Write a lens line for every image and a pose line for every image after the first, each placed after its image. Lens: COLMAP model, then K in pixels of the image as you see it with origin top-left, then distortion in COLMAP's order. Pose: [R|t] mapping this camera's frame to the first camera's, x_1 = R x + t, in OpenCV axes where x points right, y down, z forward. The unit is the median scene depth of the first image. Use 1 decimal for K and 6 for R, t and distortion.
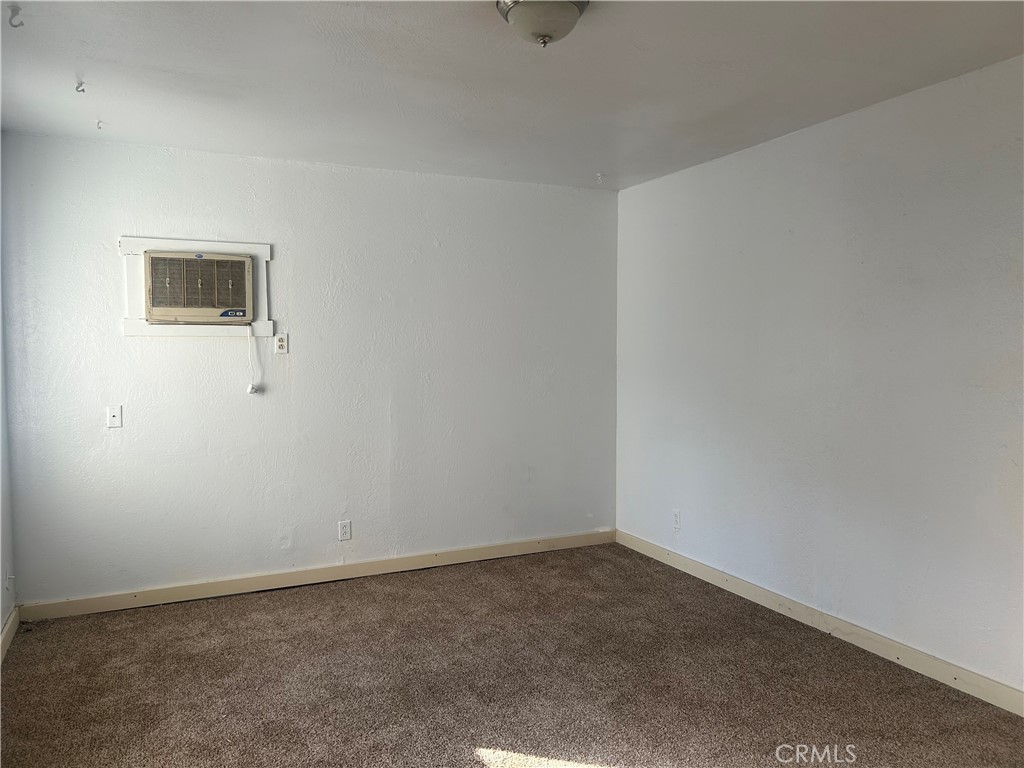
lens RADIAL K [[775.6, 0, 515.8], [0, 775.6, 383.2], [0, 0, 1]] dist [0.058255, -0.061380]
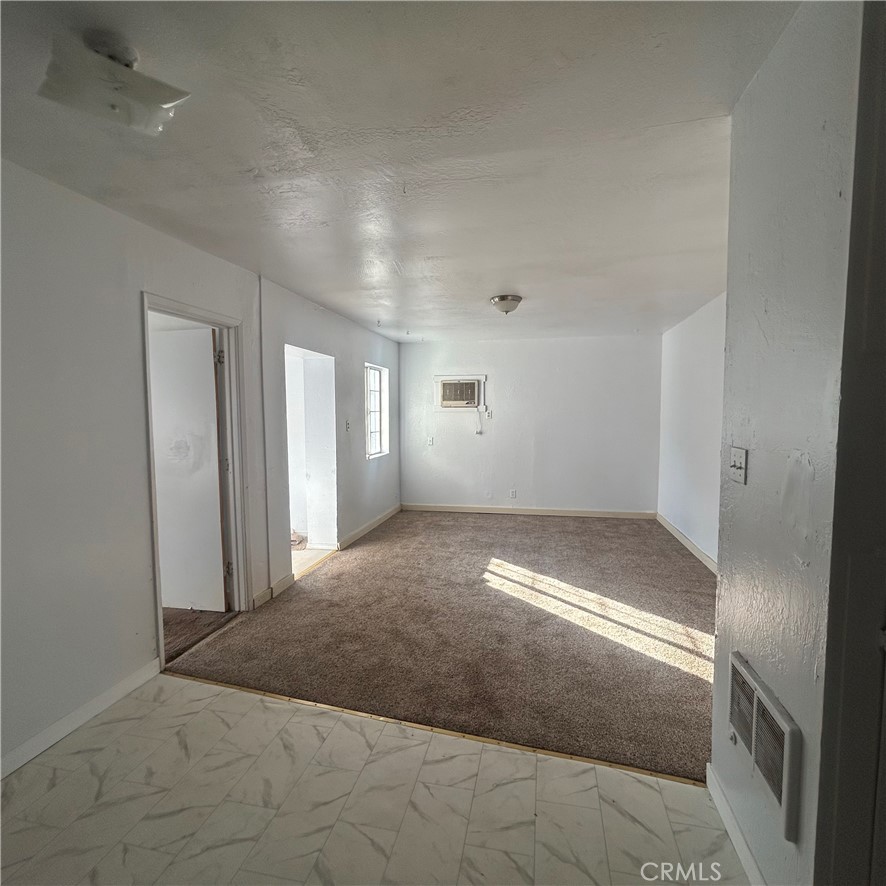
lens RADIAL K [[472.1, 0, 440.5], [0, 472.1, 438.9], [0, 0, 1]] dist [-0.001155, 0.003202]
pose [[0.802169, 0.031670, -0.596256, 0.507471], [-0.028626, 0.999484, 0.014576, 0.009141], [0.596410, 0.005376, 0.802662, -0.316686]]
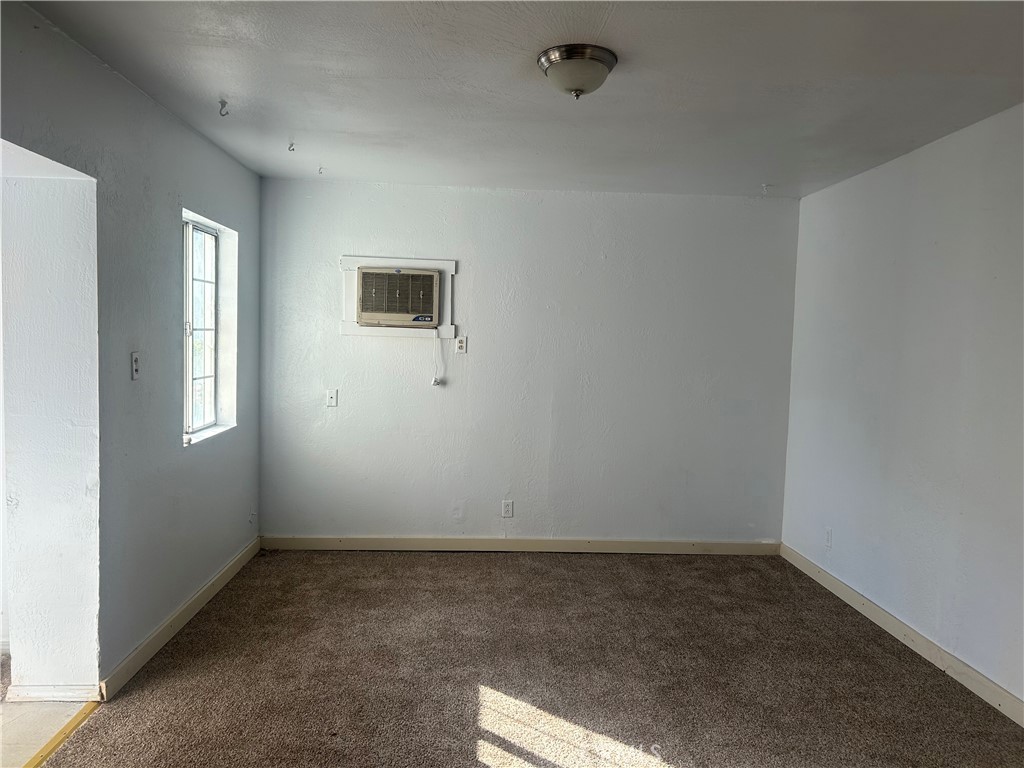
lens RADIAL K [[775.6, 0, 510.4], [0, 775.6, 388.1], [0, 0, 1]] dist [0.058255, -0.061380]
pose [[0.926842, 0.052105, -0.371819, 0.222545], [-0.049732, 0.998635, 0.015978, -0.008098], [0.372144, 0.003682, 0.928168, -0.063394]]
